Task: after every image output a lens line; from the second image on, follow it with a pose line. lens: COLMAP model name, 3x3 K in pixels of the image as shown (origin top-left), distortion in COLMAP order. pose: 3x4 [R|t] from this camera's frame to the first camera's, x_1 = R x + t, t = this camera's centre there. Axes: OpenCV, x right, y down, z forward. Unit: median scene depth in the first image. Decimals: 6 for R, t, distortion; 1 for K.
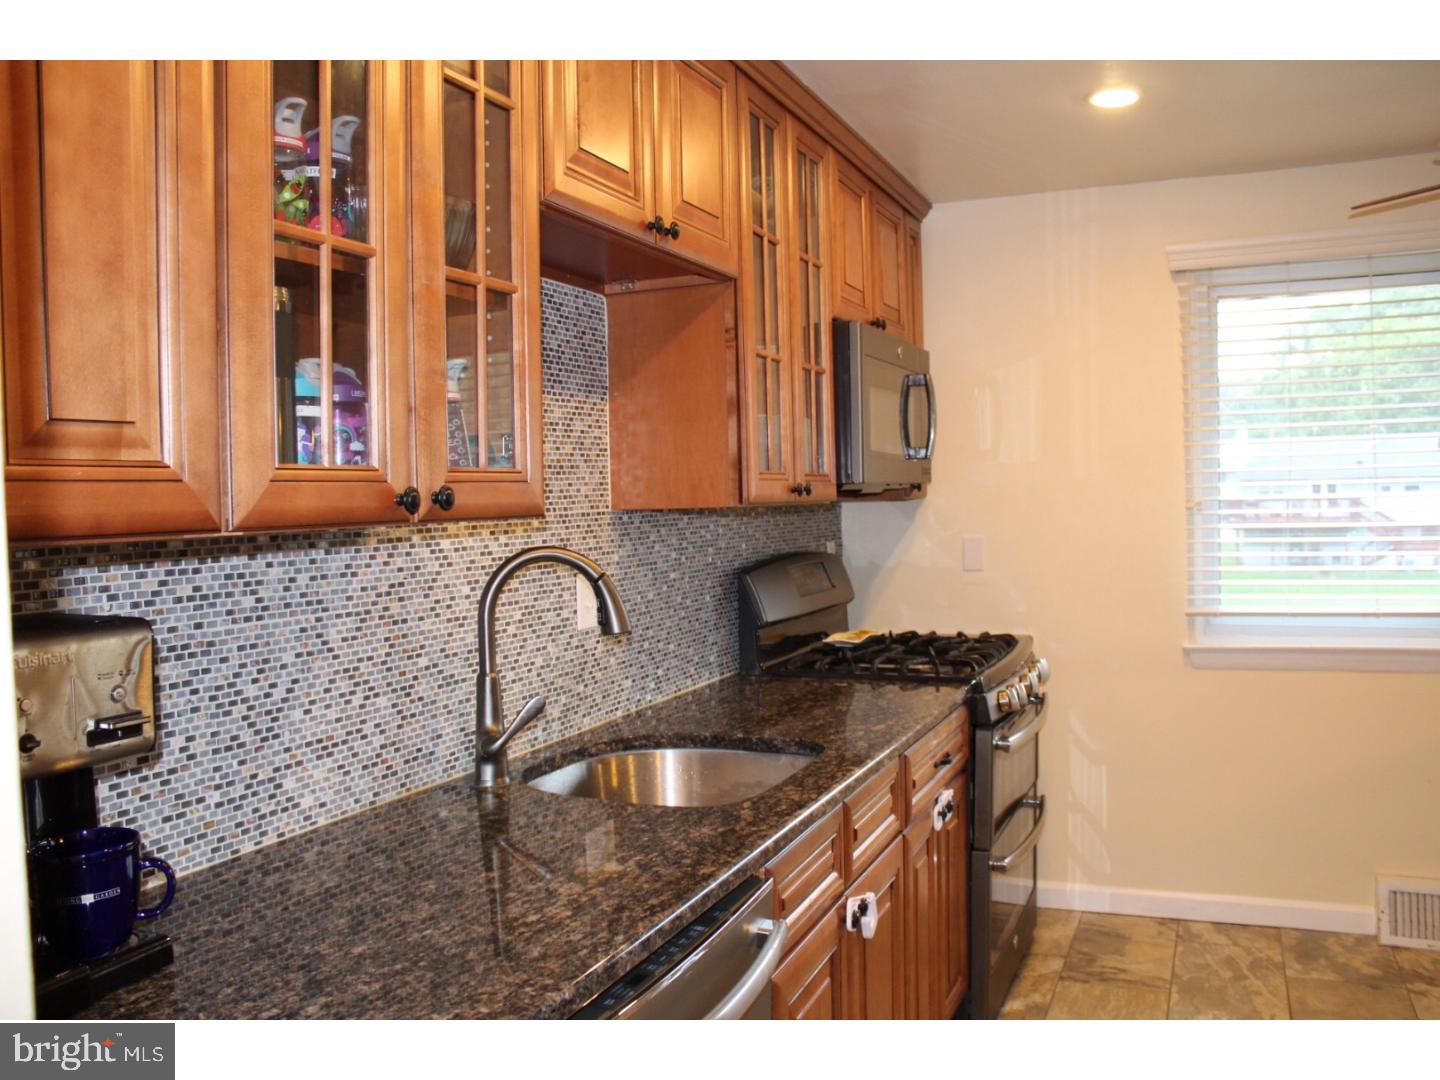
lens RADIAL K [[1194.8, 0, 720.0], [0, 1194.8, 540.0], [0, 0, 1]] dist [-0.163316, 0.140116]
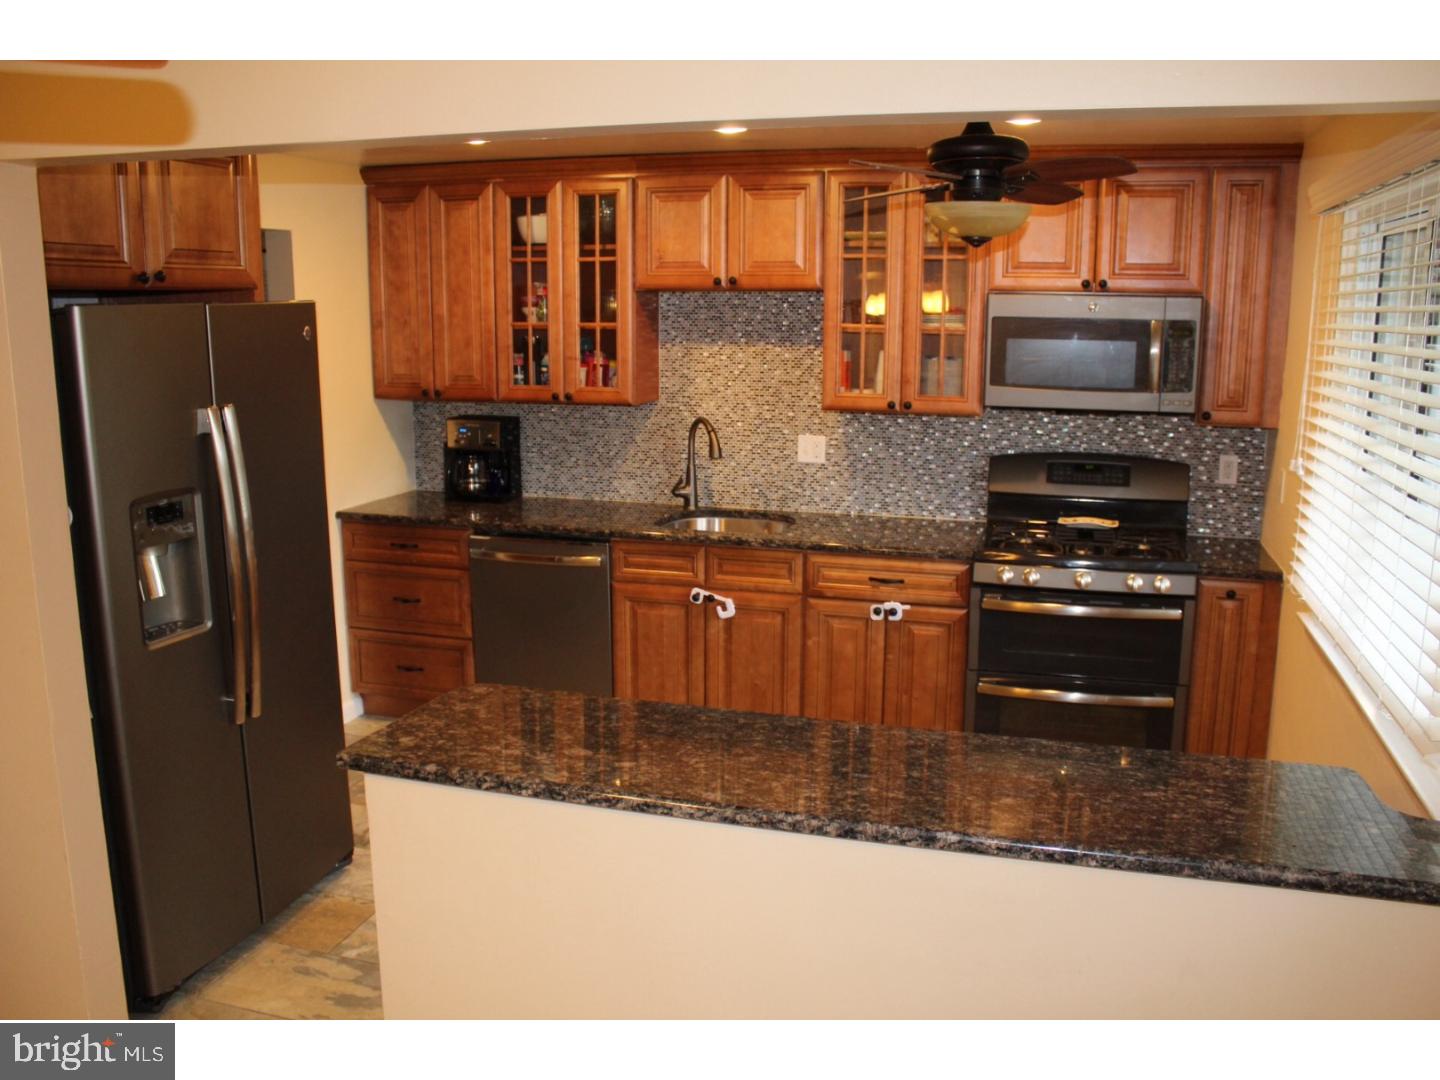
lens RADIAL K [[1194.8, 0, 720.0], [0, 1194.8, 540.0], [0, 0, 1]] dist [-0.163316, 0.140116]
pose [[0.113042, 0.210527, -0.971030, 2.708177], [-0.045892, 0.977358, 0.206557, -0.301894], [0.992530, 0.021213, 0.120144, 0.897945]]
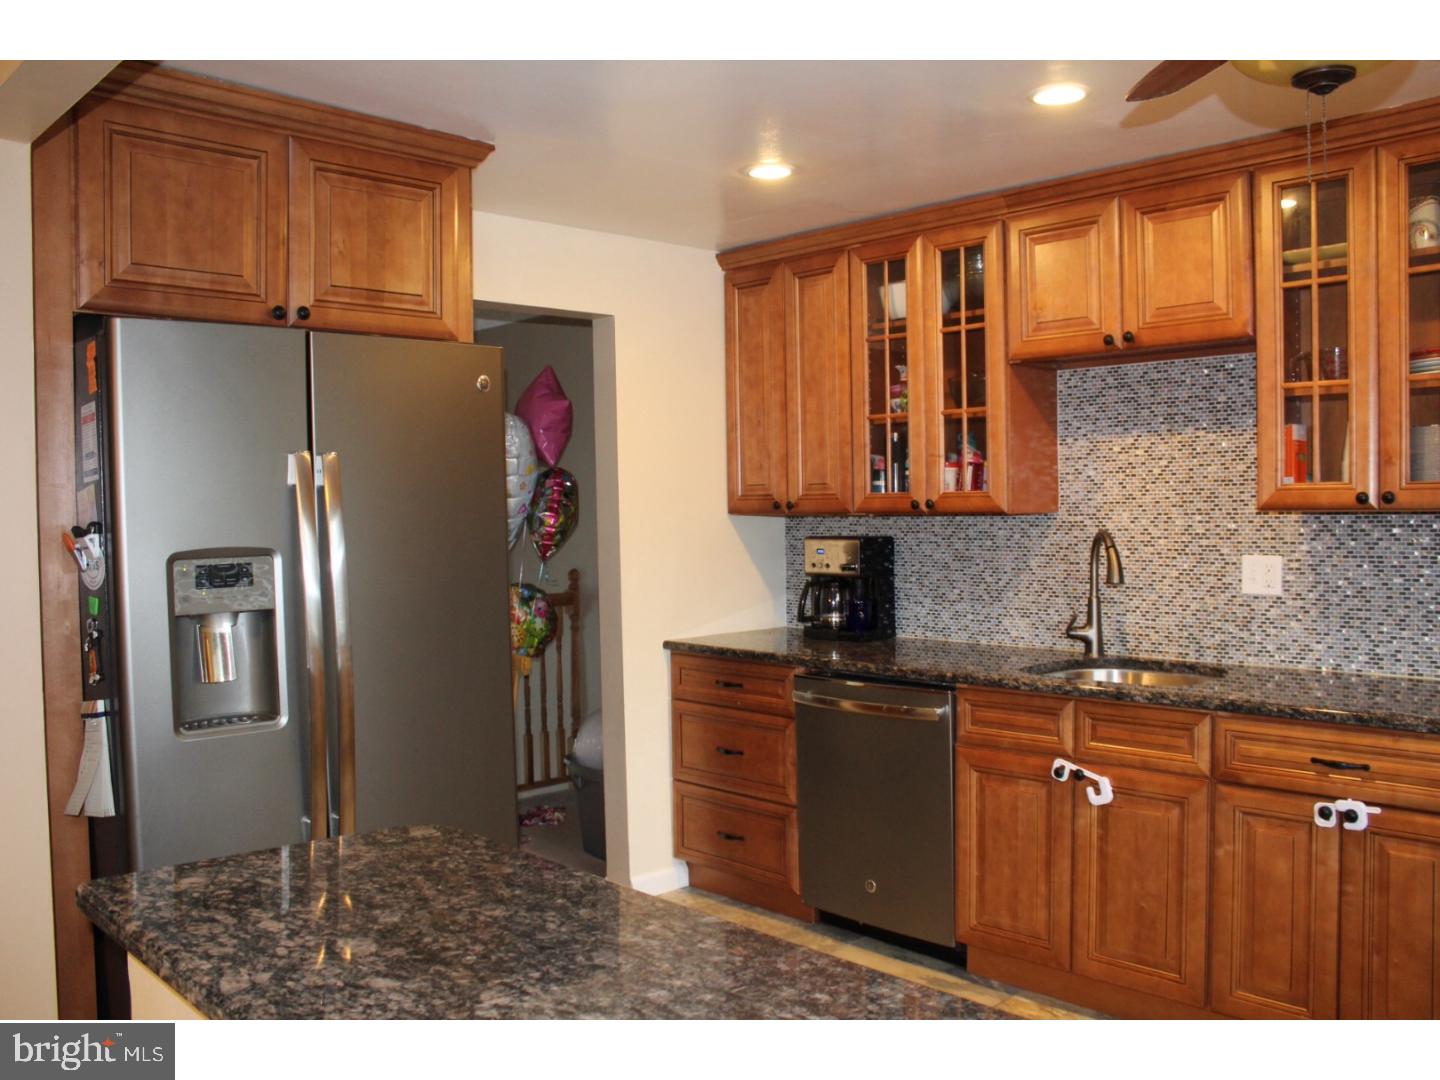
lens RADIAL K [[1194.8, 0, 720.0], [0, 1194.8, 540.0], [0, 0, 1]] dist [-0.163316, 0.140116]
pose [[-0.383351, 0.049551, -0.922273, 2.031176], [-0.014482, 0.998115, 0.059645, -0.090483], [0.923489, 0.036221, -0.381911, 1.368684]]
